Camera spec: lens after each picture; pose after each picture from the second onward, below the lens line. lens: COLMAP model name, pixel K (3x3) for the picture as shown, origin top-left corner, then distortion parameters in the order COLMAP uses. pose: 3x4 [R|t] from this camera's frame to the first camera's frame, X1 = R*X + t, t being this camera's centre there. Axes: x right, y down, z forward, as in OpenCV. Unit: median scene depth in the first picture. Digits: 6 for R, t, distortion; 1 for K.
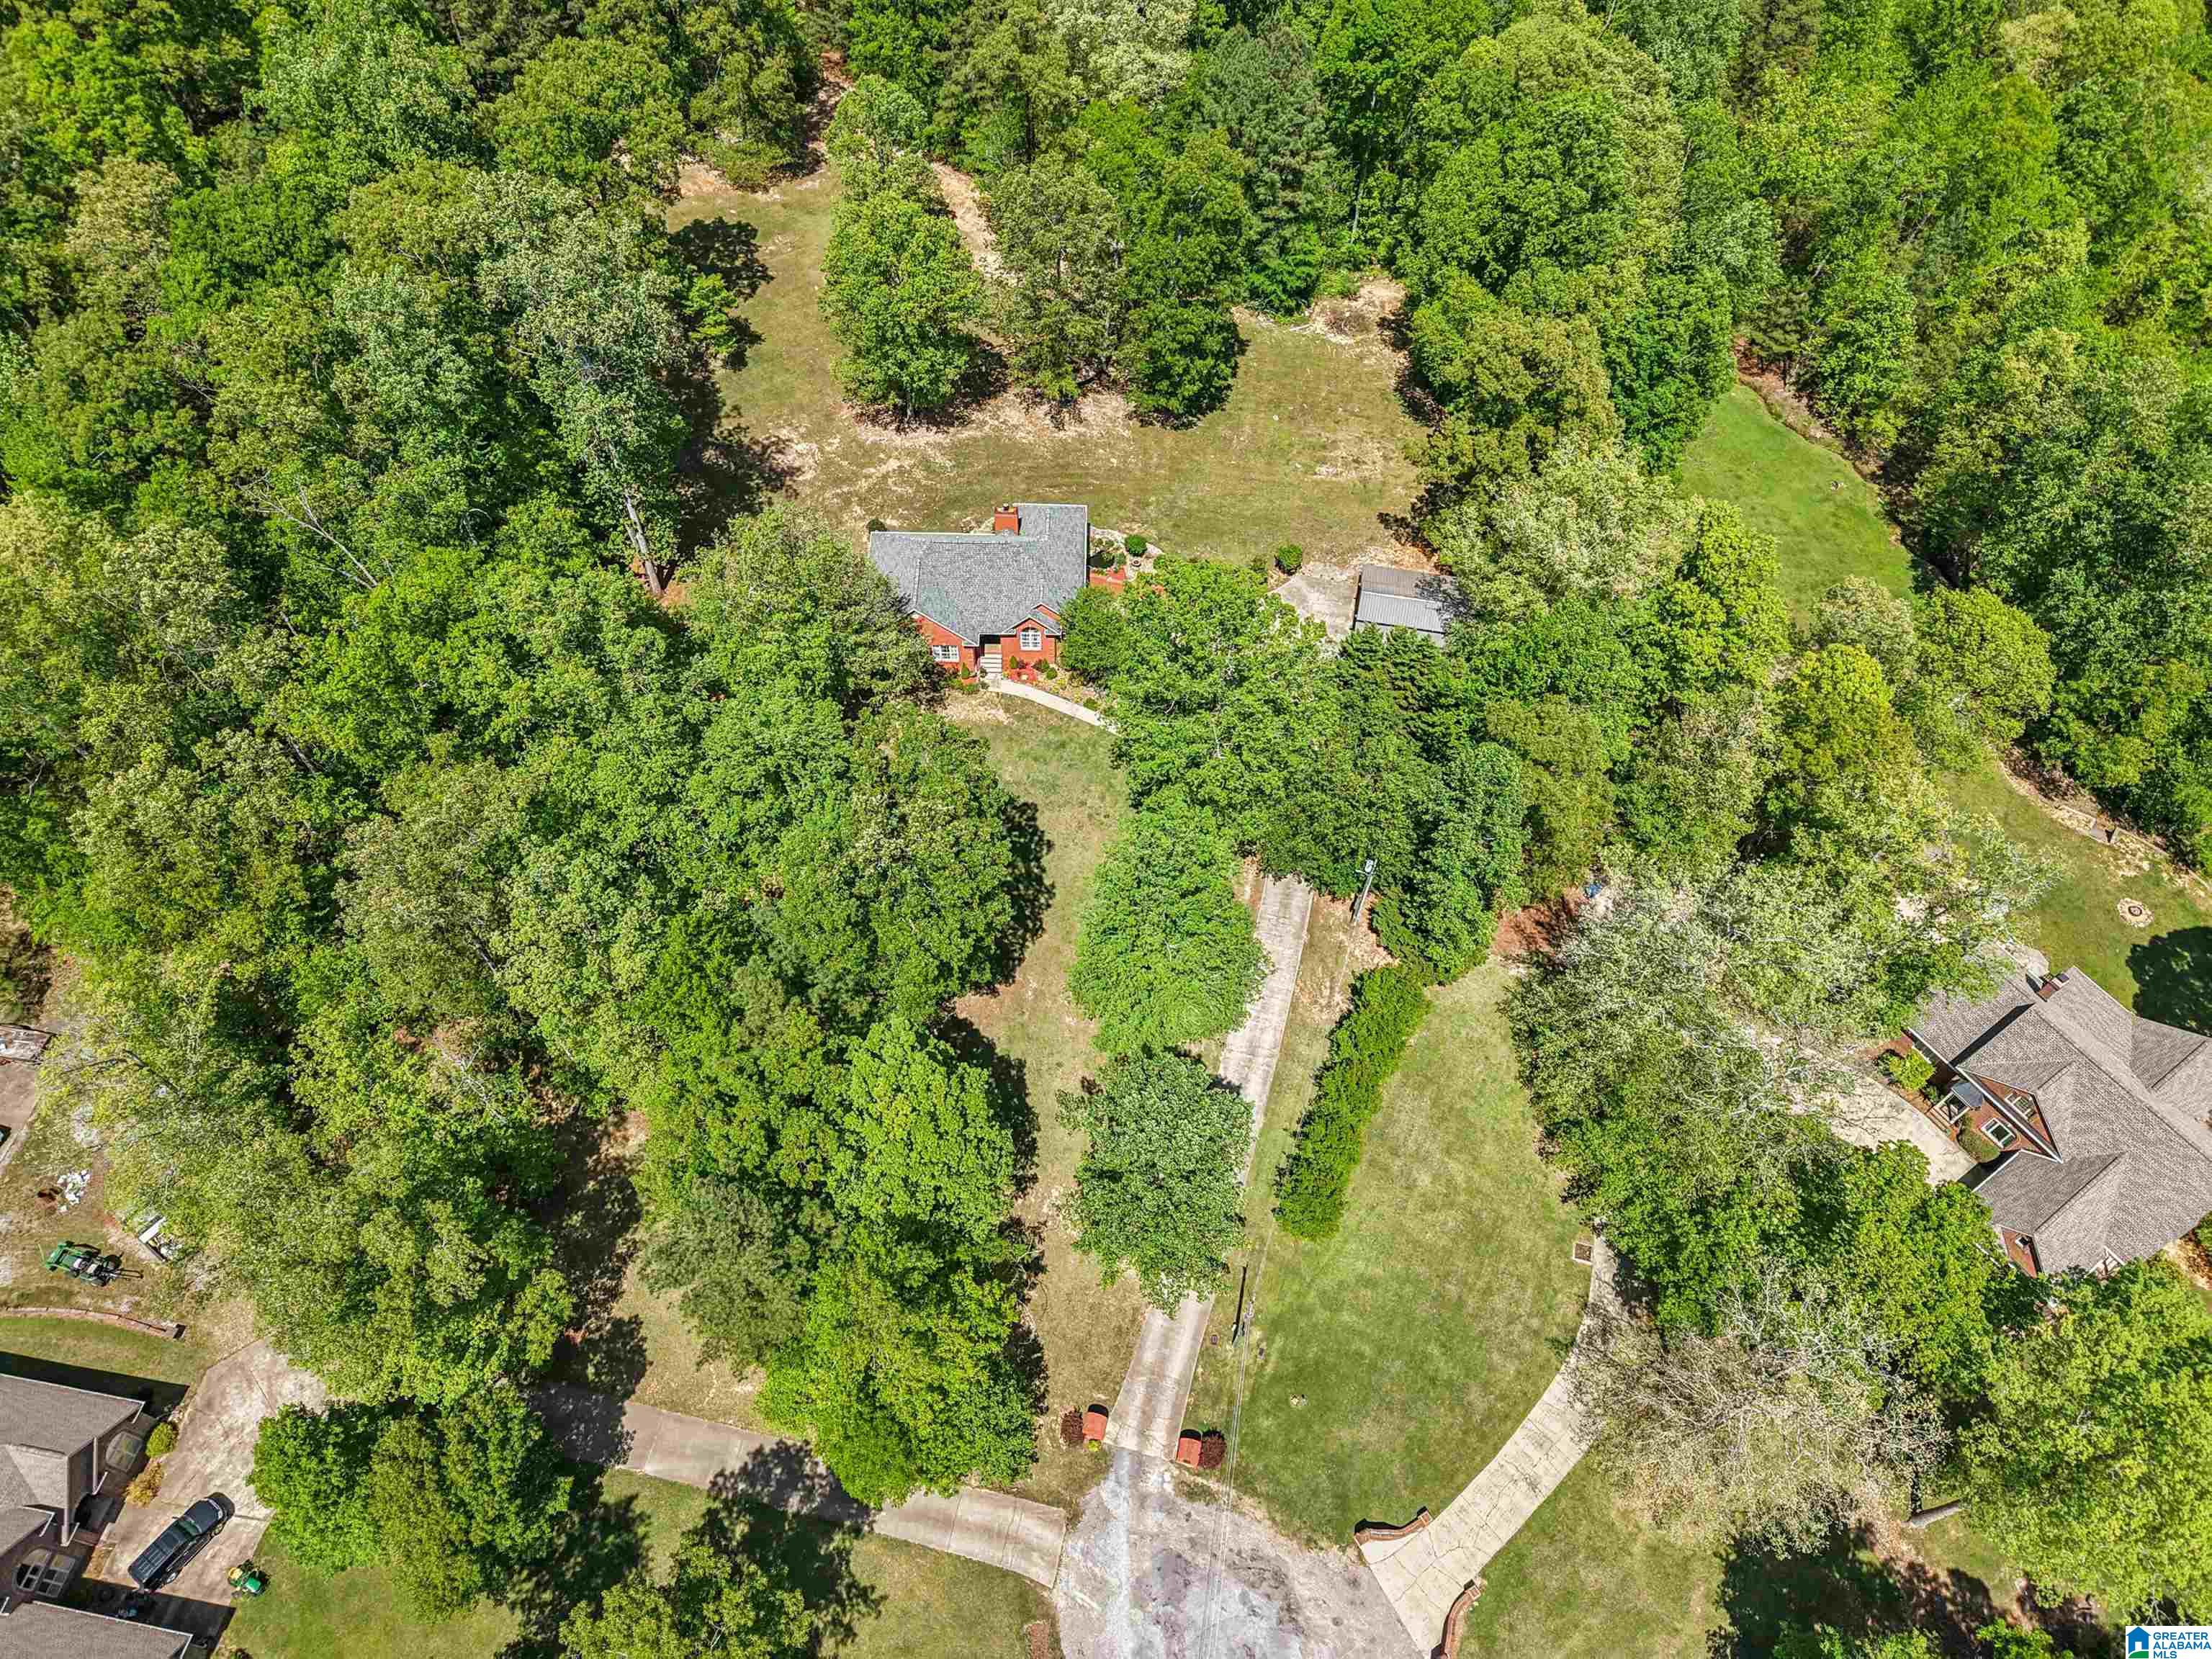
lens RADIAL K [[1474.5, 0, 1108.2], [0, 1474.5, 834.6], [0, 0, 1]] dist [-0.002610, -0.002665]
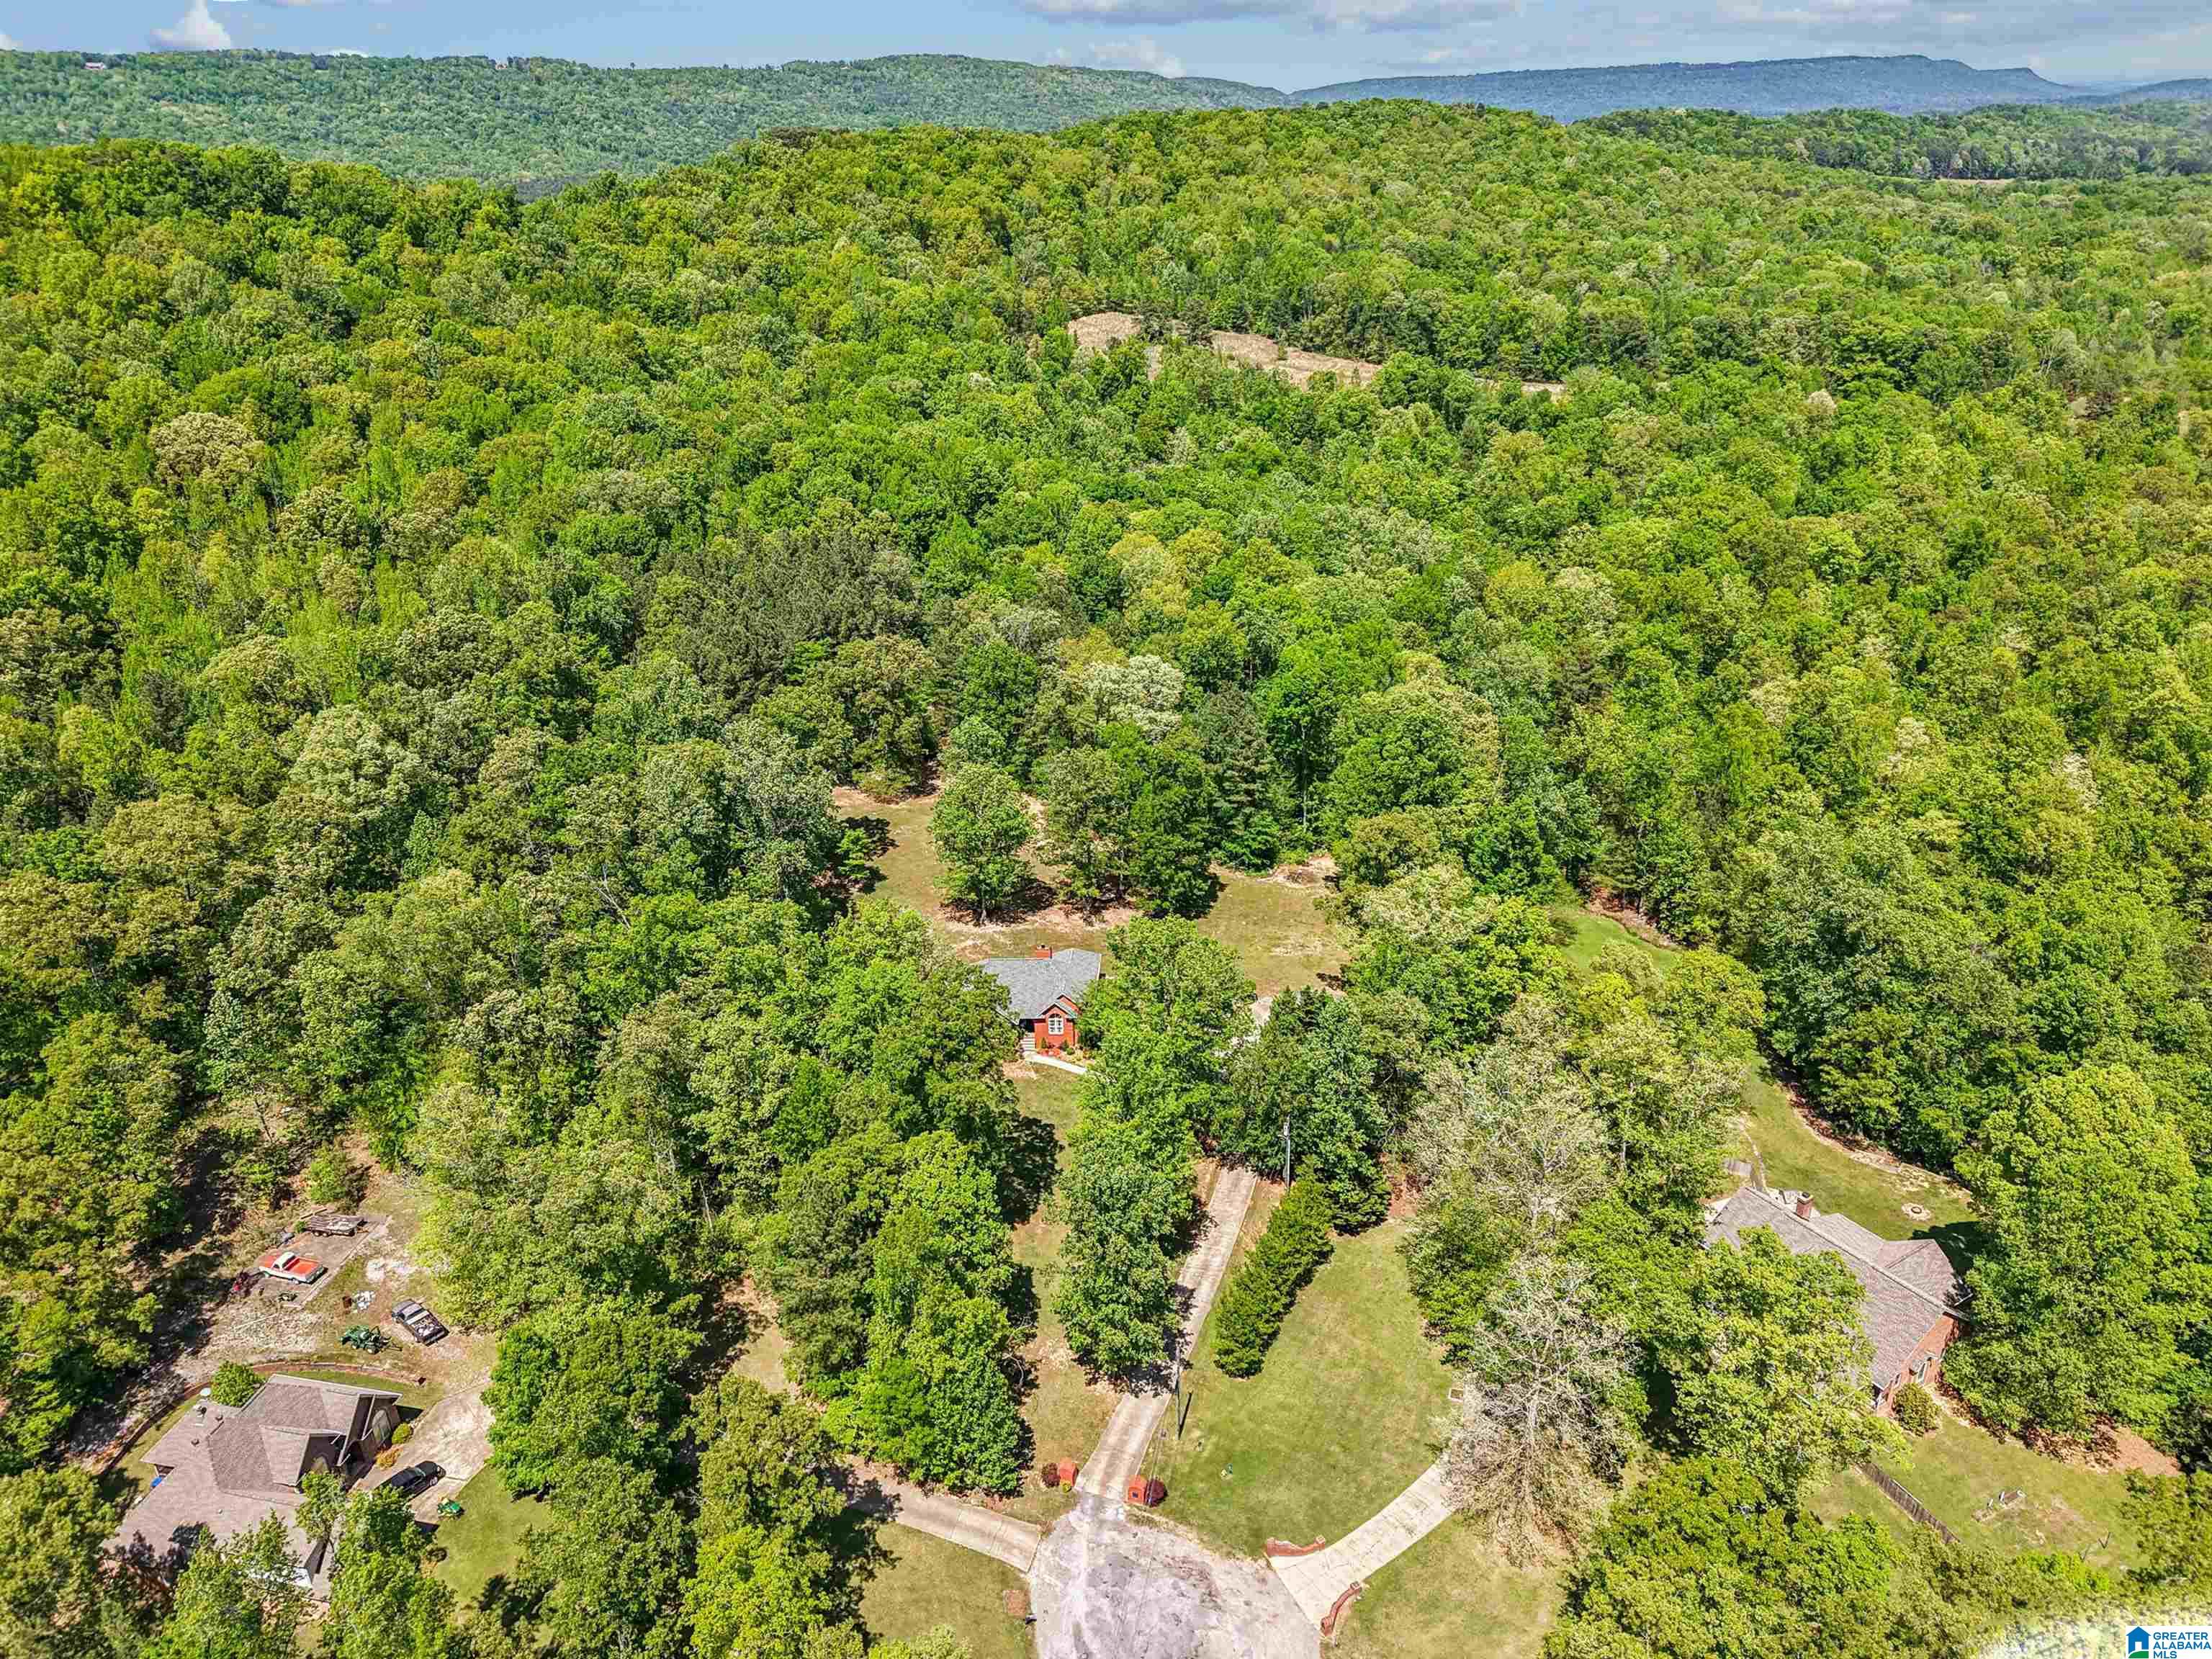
lens RADIAL K [[1544.0, 0, 1102.8], [0, 1544.0, 825.5], [0, 0, 1]] dist [0.026432, -0.042364]
pose [[0.997006, -0.027023, -0.072455, 0.121922], [-0.014414, 0.855598, -0.517441, 0.546763], [0.075975, 0.516936, 0.852646, -0.421755]]
